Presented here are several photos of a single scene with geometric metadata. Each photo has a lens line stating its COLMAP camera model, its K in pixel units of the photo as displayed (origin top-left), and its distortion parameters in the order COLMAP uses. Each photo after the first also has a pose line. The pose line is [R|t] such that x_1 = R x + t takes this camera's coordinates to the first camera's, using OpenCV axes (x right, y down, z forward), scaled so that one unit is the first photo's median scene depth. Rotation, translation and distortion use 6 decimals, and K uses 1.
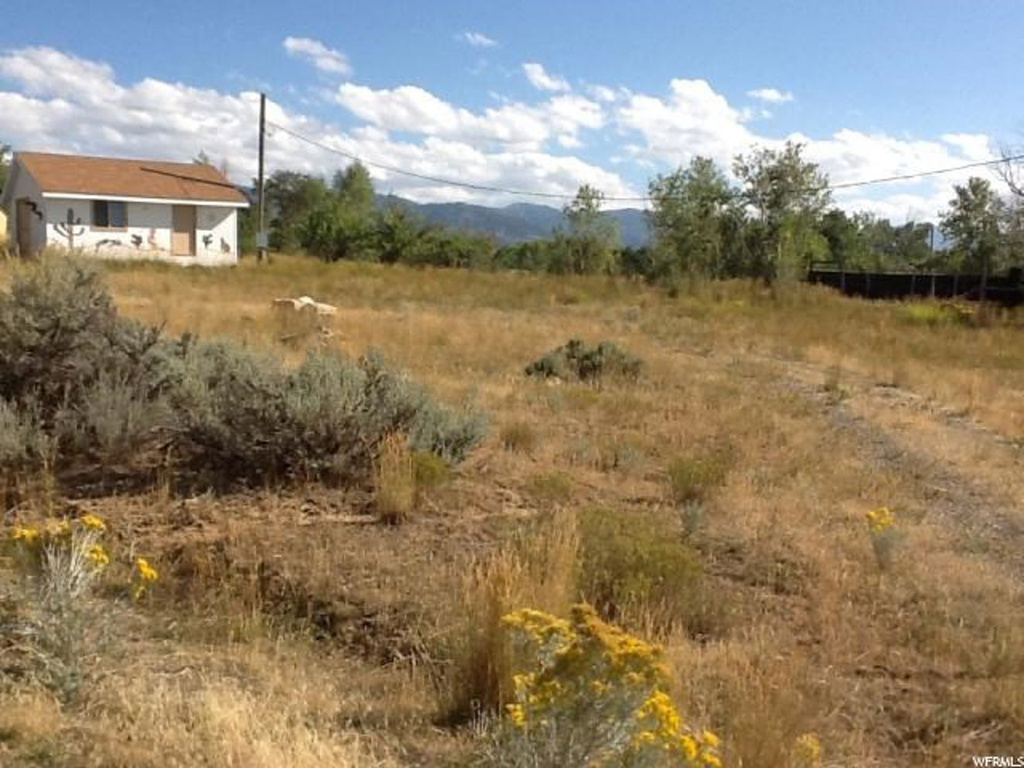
lens RADIAL K [[1277.5, 0, 515.4], [0, 1277.5, 347.7], [0, 0, 1]] dist [0.000192, 0.021264]
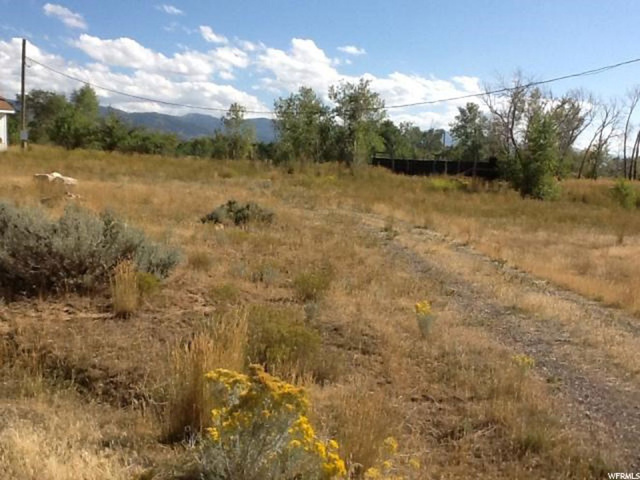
lens RADIAL K [[798.5, 0, 322.1], [0, 798.5, 217.3], [0, 0, 1]] dist [0.000192, 0.021264]
pose [[0.986677, -0.004787, 0.162619, -0.005410], [0.002271, 0.999875, 0.015656, -0.000504], [-0.162674, -0.015078, 0.986565, -0.003191]]
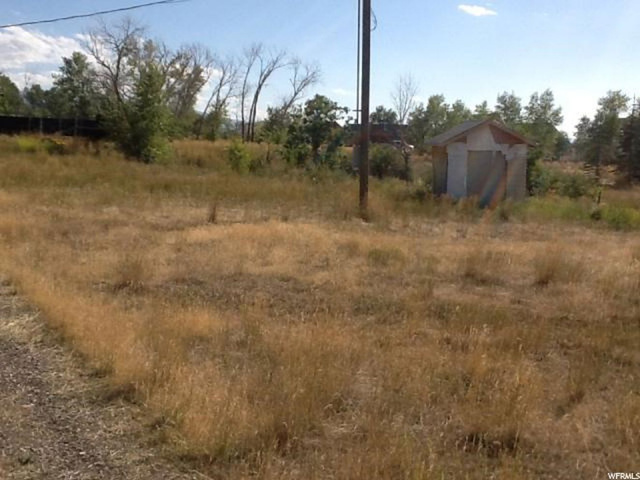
lens RADIAL K [[798.5, 0, 322.1], [0, 798.5, 217.3], [0, 0, 1]] dist [0.000192, 0.021264]
pose [[0.818317, -0.041868, 0.573240, 0.226011], [0.006729, 0.997973, 0.063283, -0.001264], [-0.574728, -0.047928, 0.816940, 0.311210]]
